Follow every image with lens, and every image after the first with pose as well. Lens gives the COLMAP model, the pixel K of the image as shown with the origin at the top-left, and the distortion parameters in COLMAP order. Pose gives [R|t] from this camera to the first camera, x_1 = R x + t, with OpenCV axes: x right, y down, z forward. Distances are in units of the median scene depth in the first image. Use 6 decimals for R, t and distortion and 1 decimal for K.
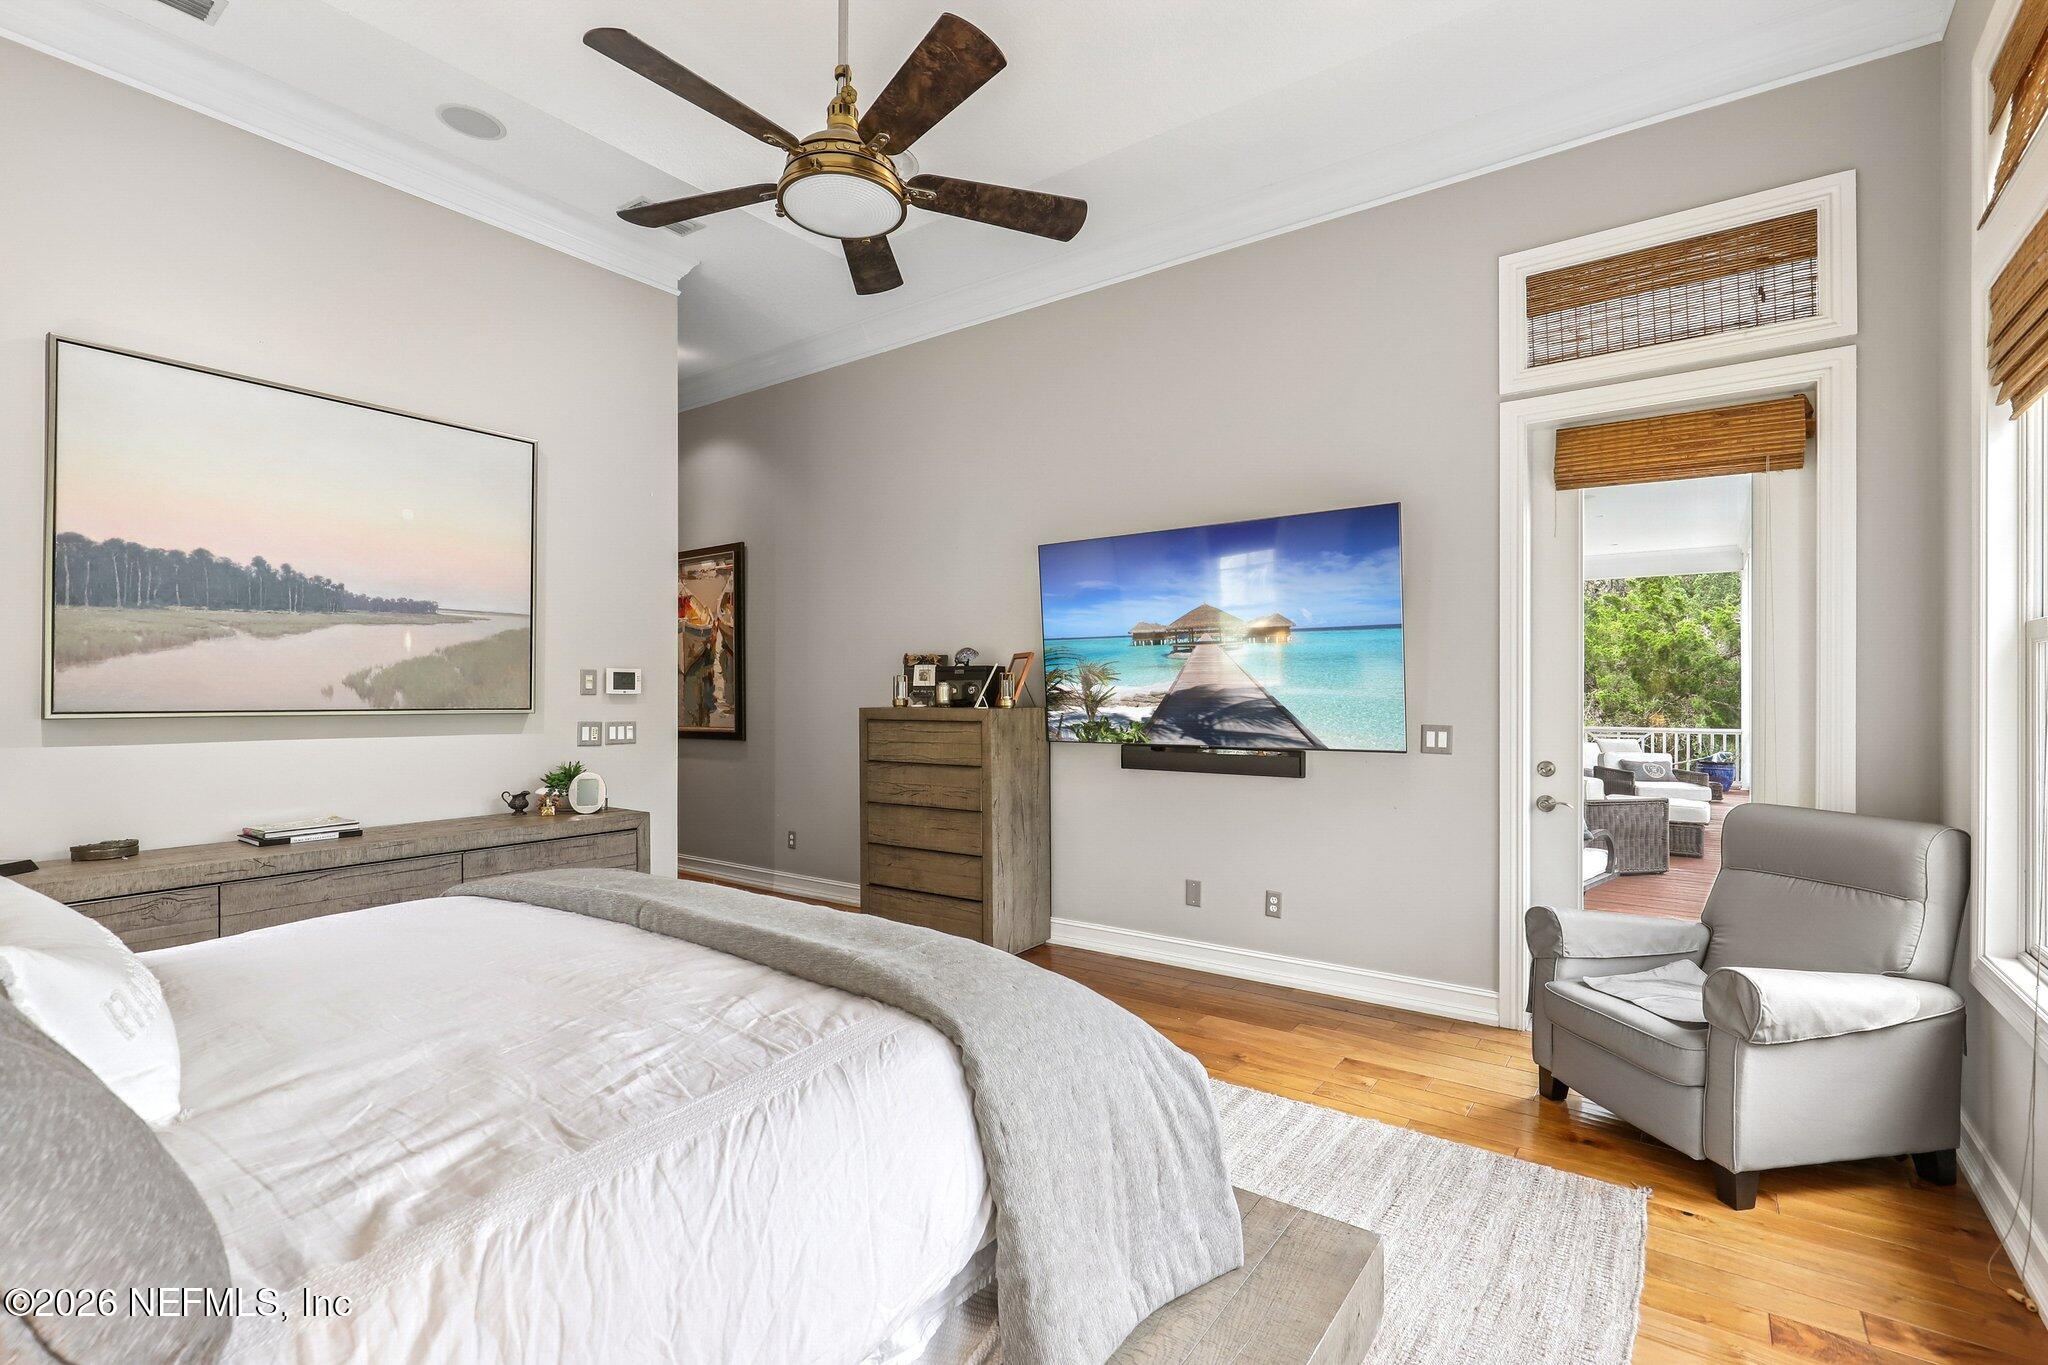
lens RADIAL K [[928.8, 0, 1036.8], [0, 928.8, 687.3], [0, 0, 1]] dist [0.000860, 0.000320]
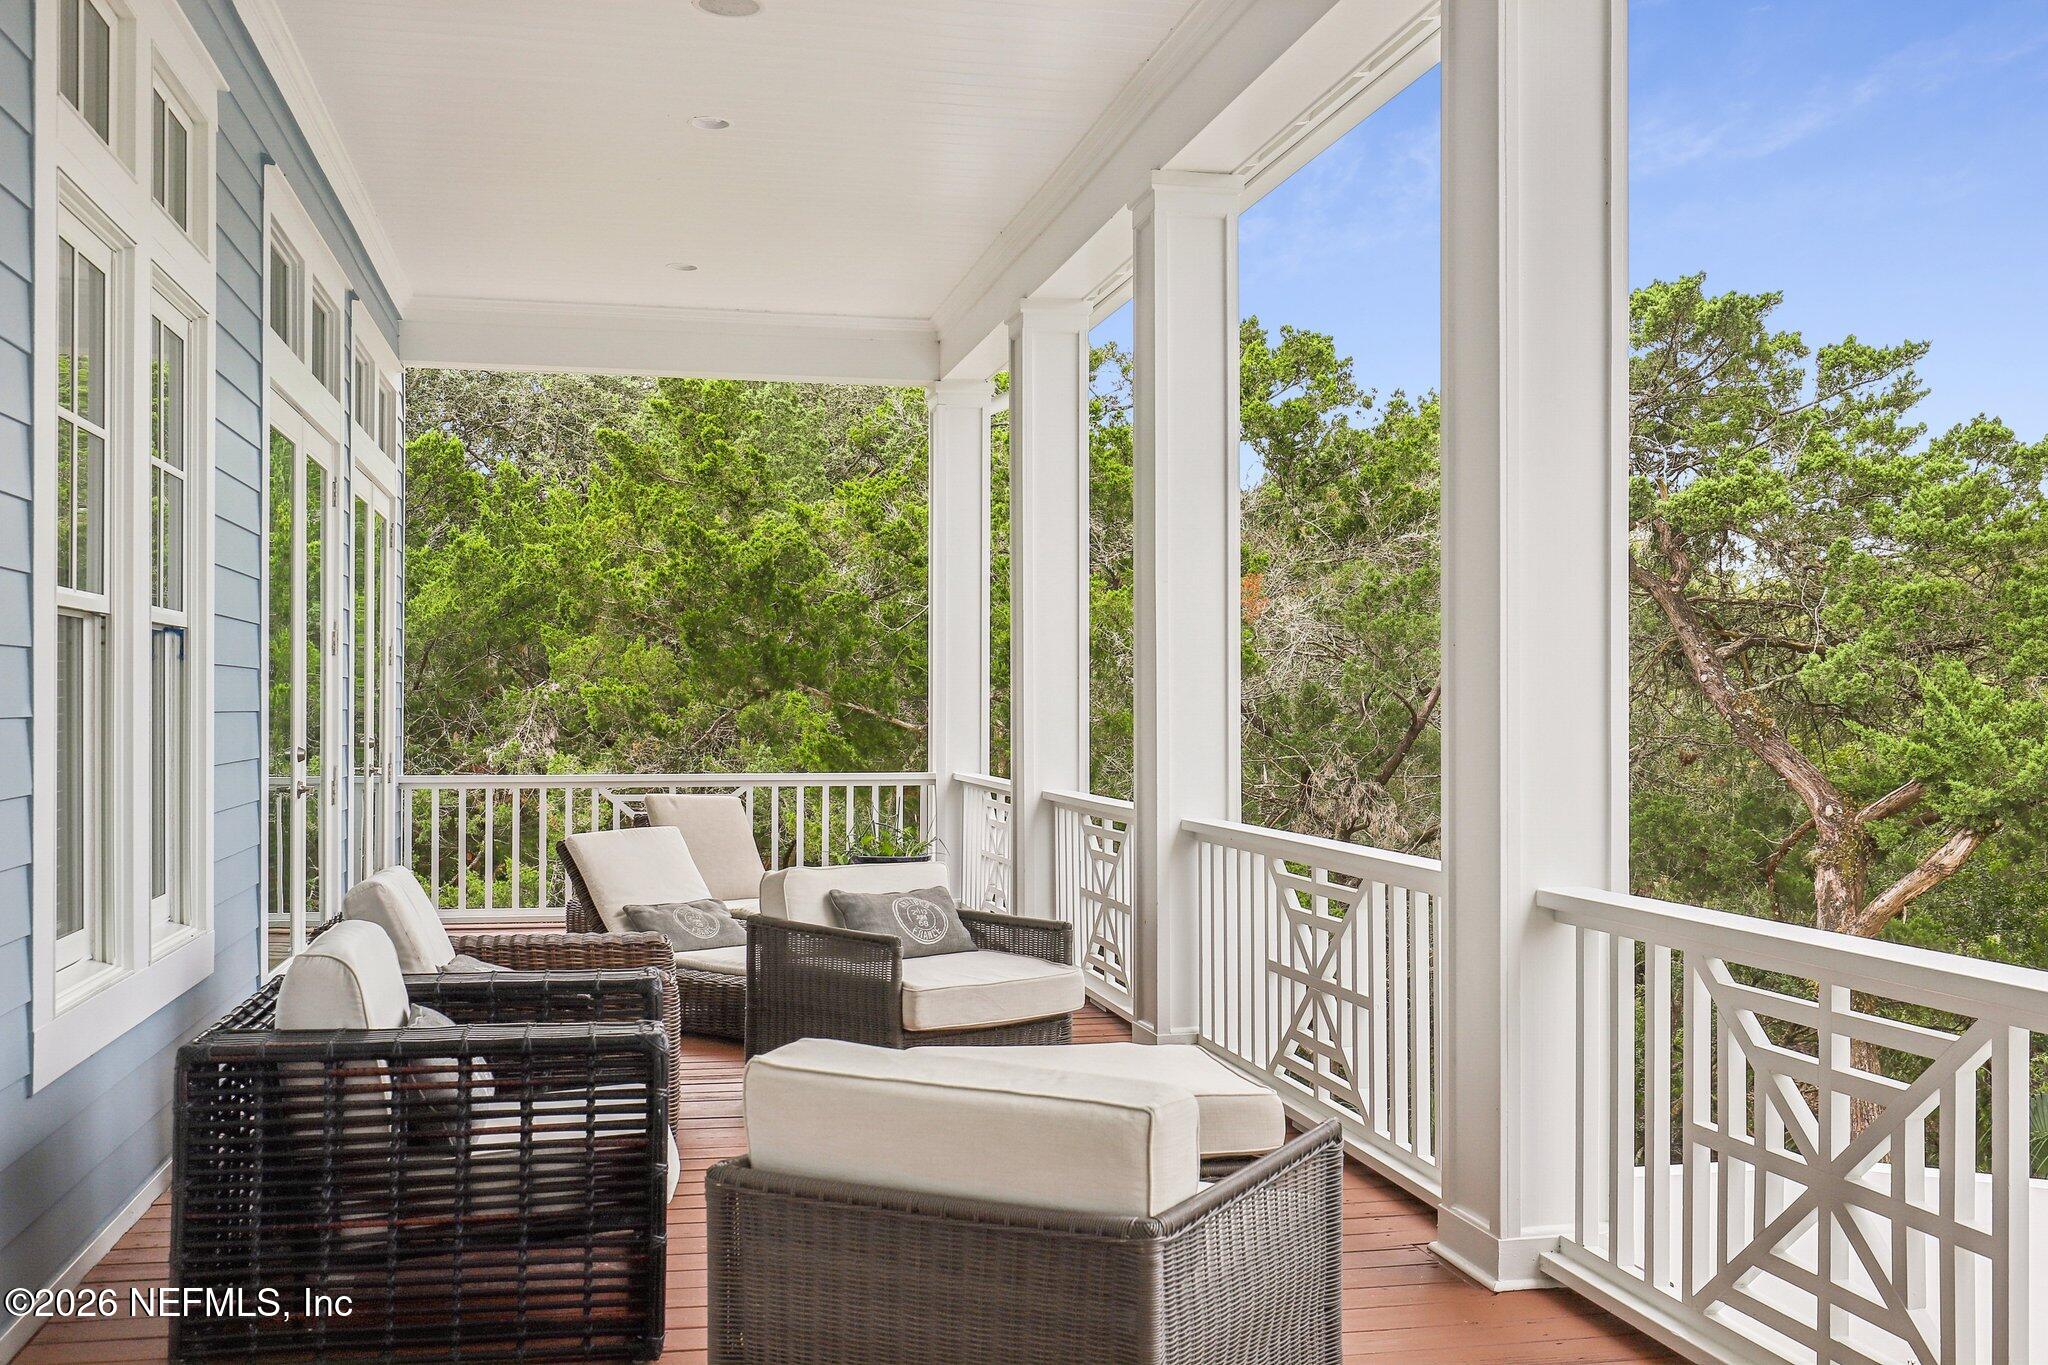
lens RADIAL K [[1964.9, 0, 1019.1], [0, 1964.9, 684.1], [0, 0, 1]] dist [0.004843, 0.000000]
pose [[0.675225, 0.008086, 0.737568, 0.136427], [-0.007304, 0.999964, -0.004276, 0.009221], [-0.737576, -0.002500, 0.675260, 0.351840]]
